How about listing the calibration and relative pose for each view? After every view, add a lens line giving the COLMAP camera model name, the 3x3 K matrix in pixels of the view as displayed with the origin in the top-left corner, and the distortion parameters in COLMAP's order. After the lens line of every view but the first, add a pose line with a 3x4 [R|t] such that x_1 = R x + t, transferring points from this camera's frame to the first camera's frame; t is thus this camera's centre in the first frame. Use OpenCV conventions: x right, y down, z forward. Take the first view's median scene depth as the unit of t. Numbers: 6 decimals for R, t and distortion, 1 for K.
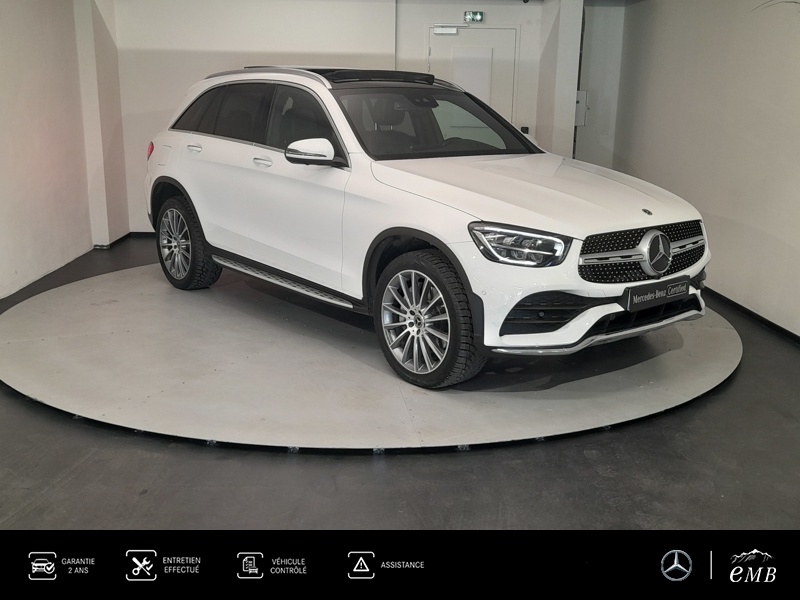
lens RADIAL K [[828.4, 0, 400.0], [0, 828.4, 300.0], [0, 0, 1]] dist [0.087311, -0.136348]
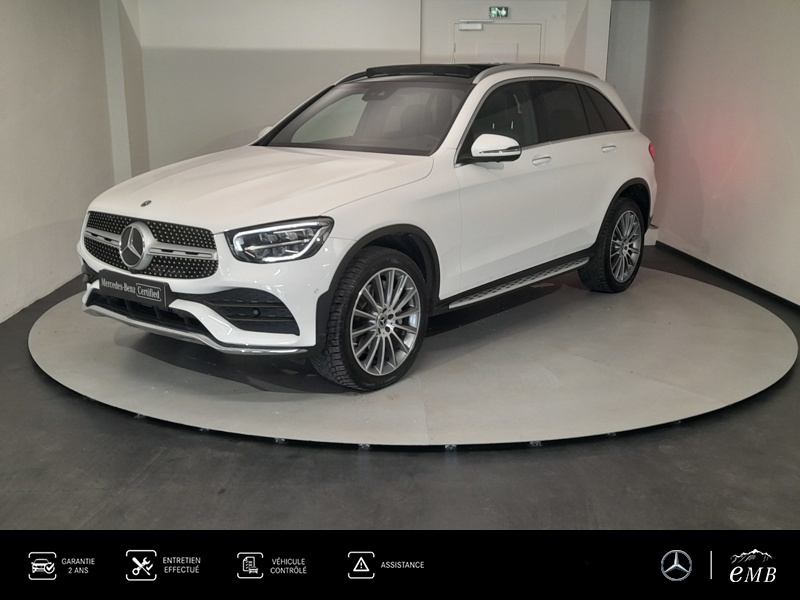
lens RADIAL K [[828.4, 0, 400.0], [0, 828.4, 300.0], [0, 0, 1]] dist [0.087311, -0.136348]
pose [[0.999951, -0.008984, 0.004267, -0.086426], [0.008987, 0.999959, -0.000753, 0.006790], [-0.004260, 0.000791, 0.999991, 0.016642]]
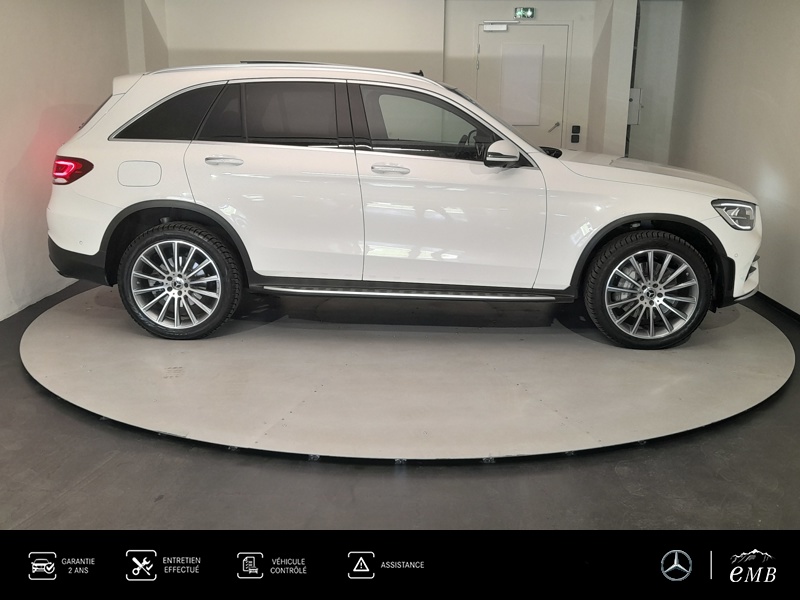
lens RADIAL K [[828.4, 0, 400.0], [0, 828.4, 300.0], [0, 0, 1]] dist [0.087311, -0.136348]
pose [[0.997432, 0.014293, -0.070185, 0.038648], [-0.014047, 0.999893, 0.003996, -0.011279], [0.070234, -0.002999, 0.997526, 0.026969]]
